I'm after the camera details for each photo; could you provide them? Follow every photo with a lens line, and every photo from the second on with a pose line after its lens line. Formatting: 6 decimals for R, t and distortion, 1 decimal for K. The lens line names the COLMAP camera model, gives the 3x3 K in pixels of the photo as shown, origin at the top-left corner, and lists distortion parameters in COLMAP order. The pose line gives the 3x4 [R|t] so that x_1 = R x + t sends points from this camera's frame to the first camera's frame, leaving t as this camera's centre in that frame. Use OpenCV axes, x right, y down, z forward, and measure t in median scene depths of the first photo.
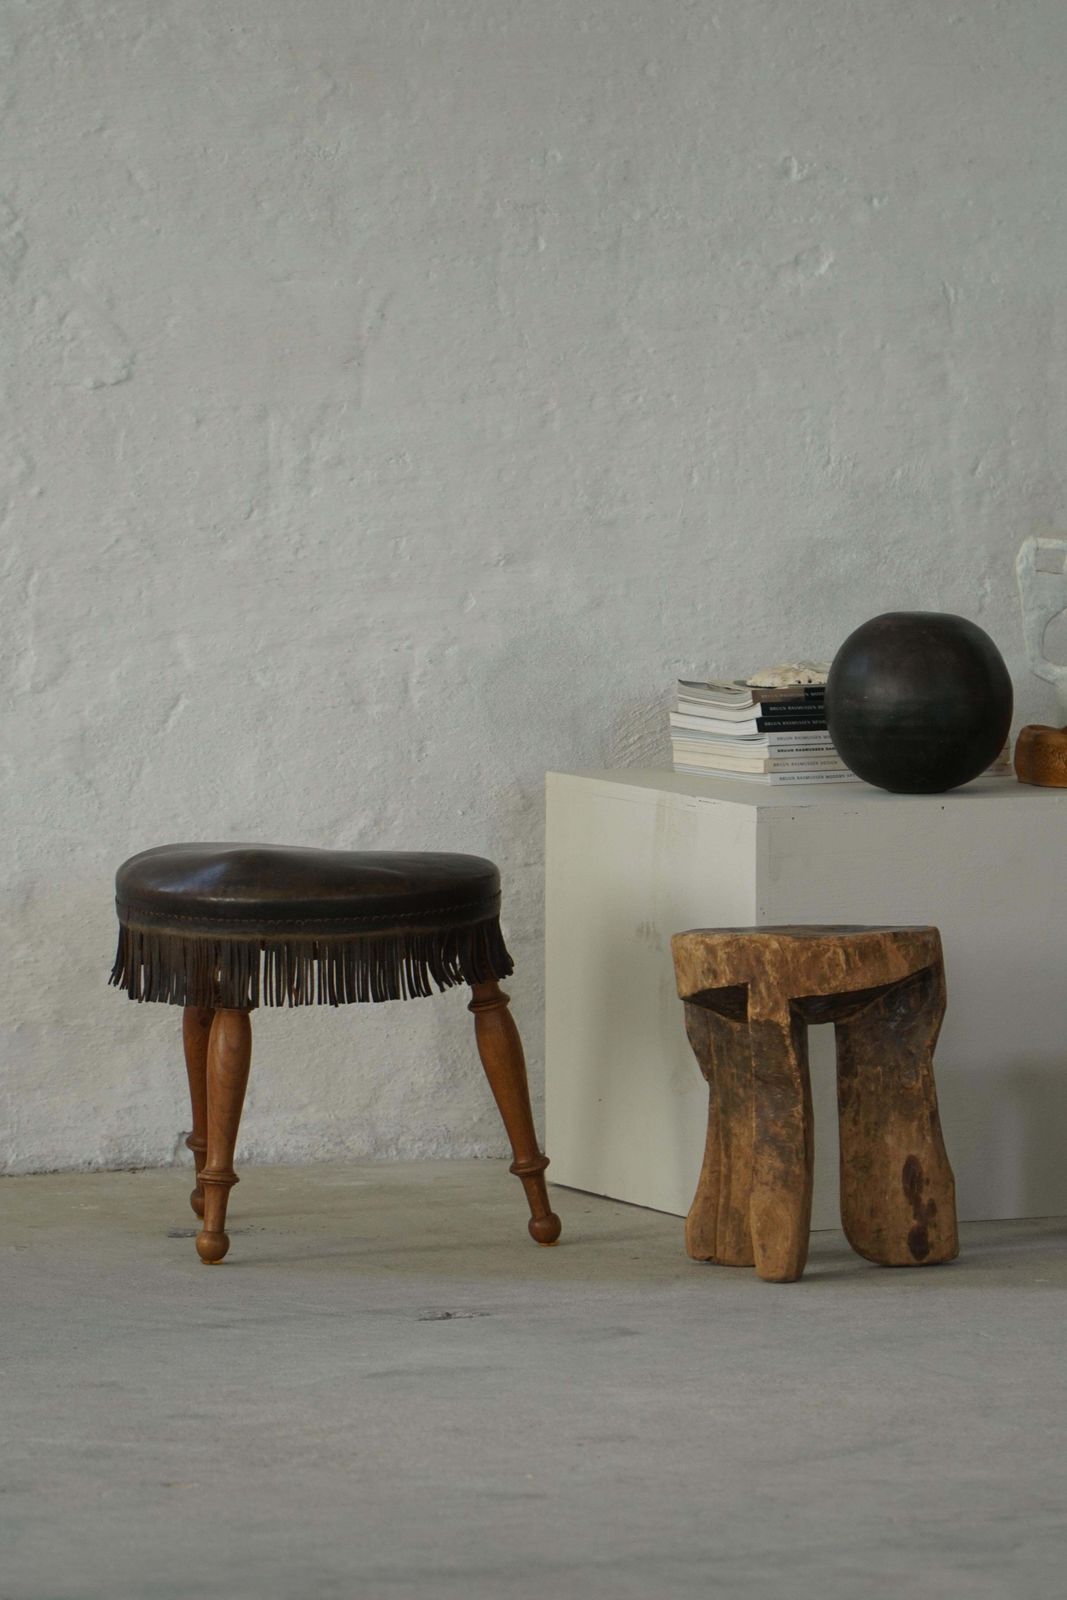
lens RADIAL K [[10111.2, 0, 533.5], [0, 10111.2, 800.0], [0, 0, 1]] dist [-1.801775, 21.617568]
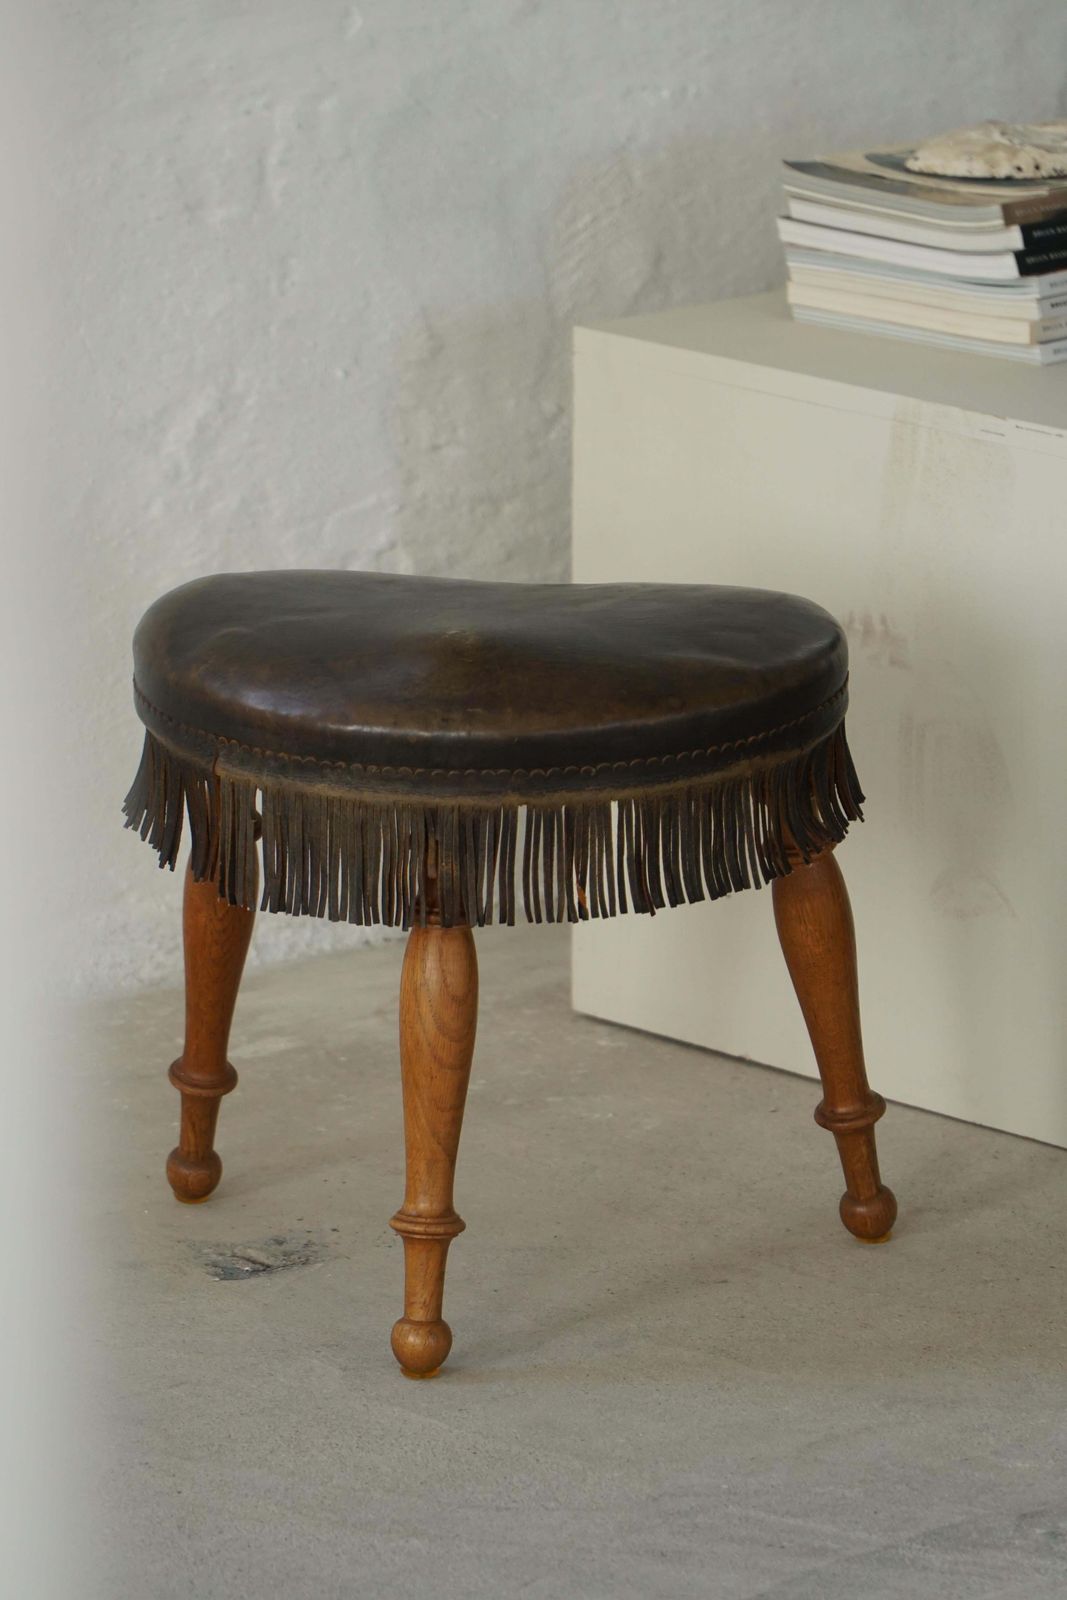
lens RADIAL K [[10111.2, 0, 533.5], [0, 10111.2, 800.0], [0, 0, 1]] dist [-1.801775, 21.617568]
pose [[0.947102, -0.075359, 0.311960, -0.182569], [0.023830, 0.985871, 0.165804, -0.071651], [-0.320047, -0.149599, 0.935516, 0.447109]]
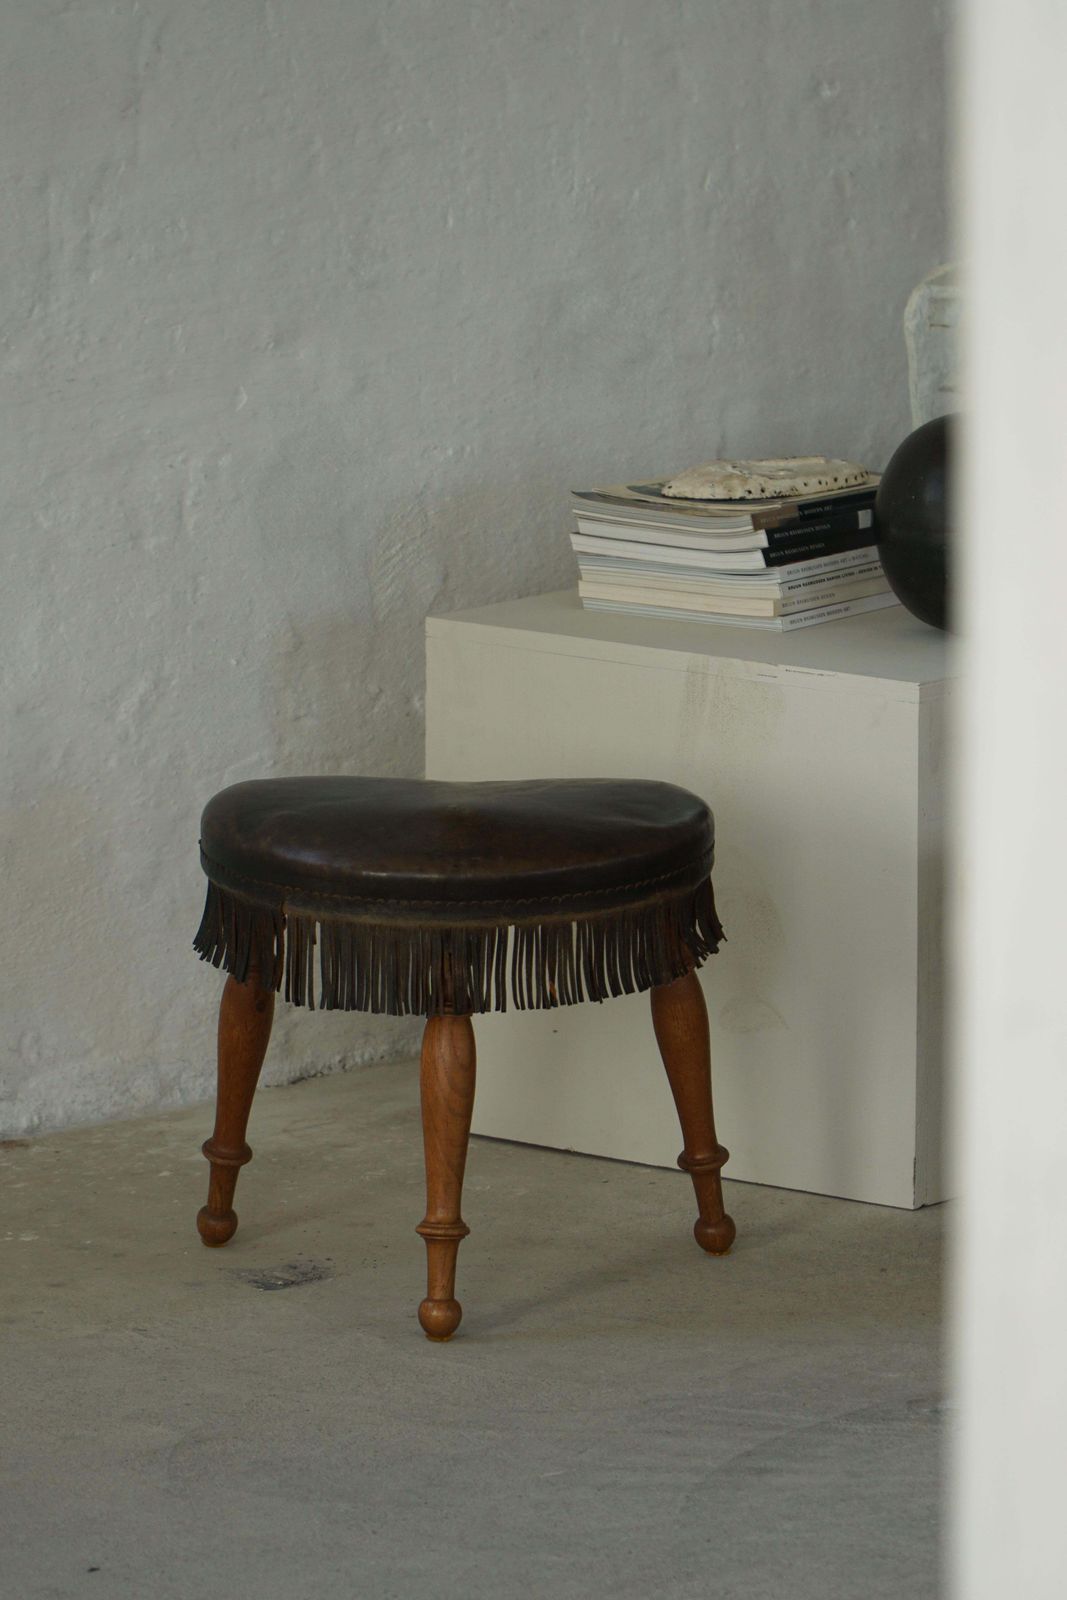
lens RADIAL K [[10111.2, 0, 533.5], [0, 10111.2, 800.0], [0, 0, 1]] dist [-1.801775, 21.617568]
pose [[0.895910, -0.078637, 0.437220, -0.335304], [0.034086, 0.993475, 0.108839, -0.073811], [-0.442926, -0.082607, 0.892744, 0.283893]]
